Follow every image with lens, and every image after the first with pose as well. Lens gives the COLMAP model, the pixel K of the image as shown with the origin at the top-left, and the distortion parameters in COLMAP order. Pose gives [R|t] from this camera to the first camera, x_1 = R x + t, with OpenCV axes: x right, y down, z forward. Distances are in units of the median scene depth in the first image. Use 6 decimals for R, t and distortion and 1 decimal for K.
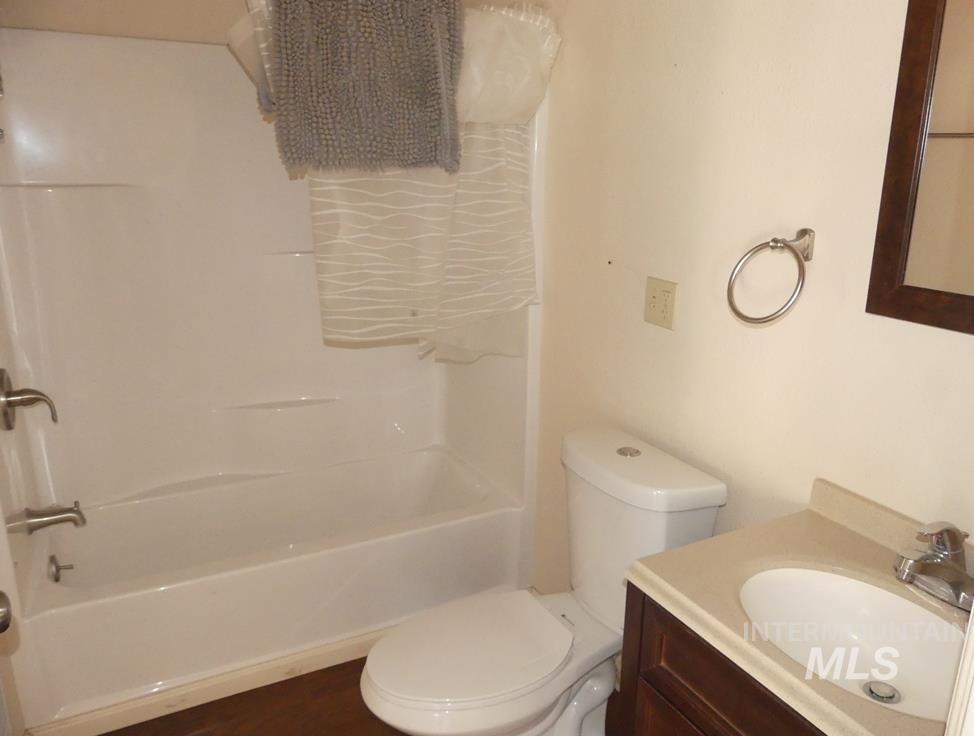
lens RADIAL K [[732.8, 0, 487.0], [0, 732.8, 368.0], [0, 0, 1]] dist [-0.009604, -0.003431]
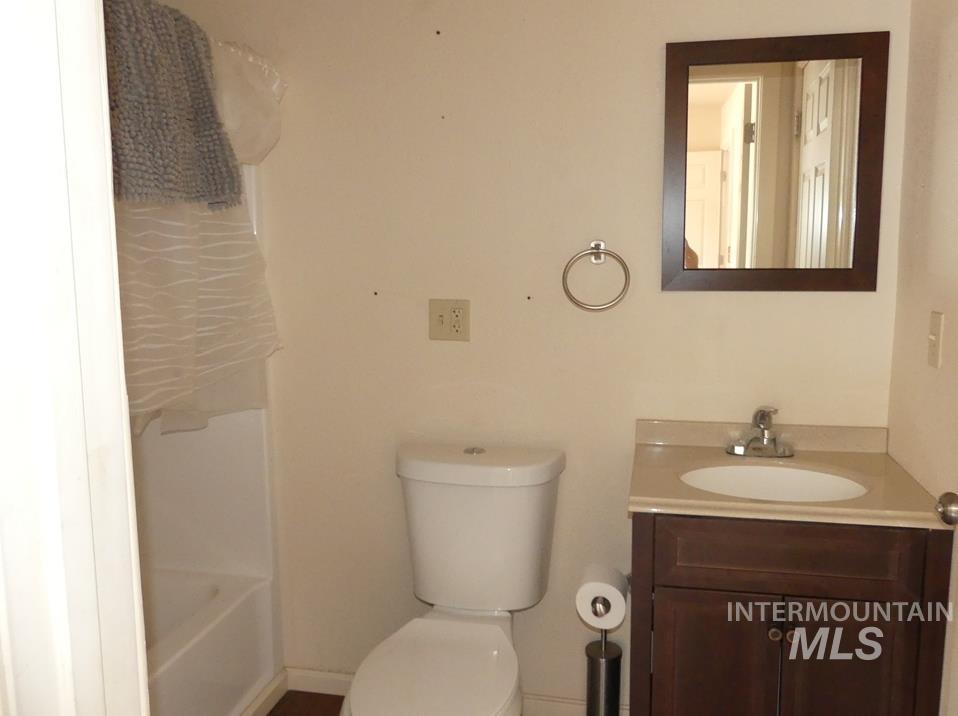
lens RADIAL K [[742.3, 0, 479.0], [0, 742.3, 358.0], [0, 0, 1]] dist [-0.009139, -0.007160]
pose [[0.666353, -0.132225, 0.733819, -0.562620], [0.220230, 0.975146, -0.024273, 0.006617], [-0.712371, 0.177784, 0.678911, 0.188006]]
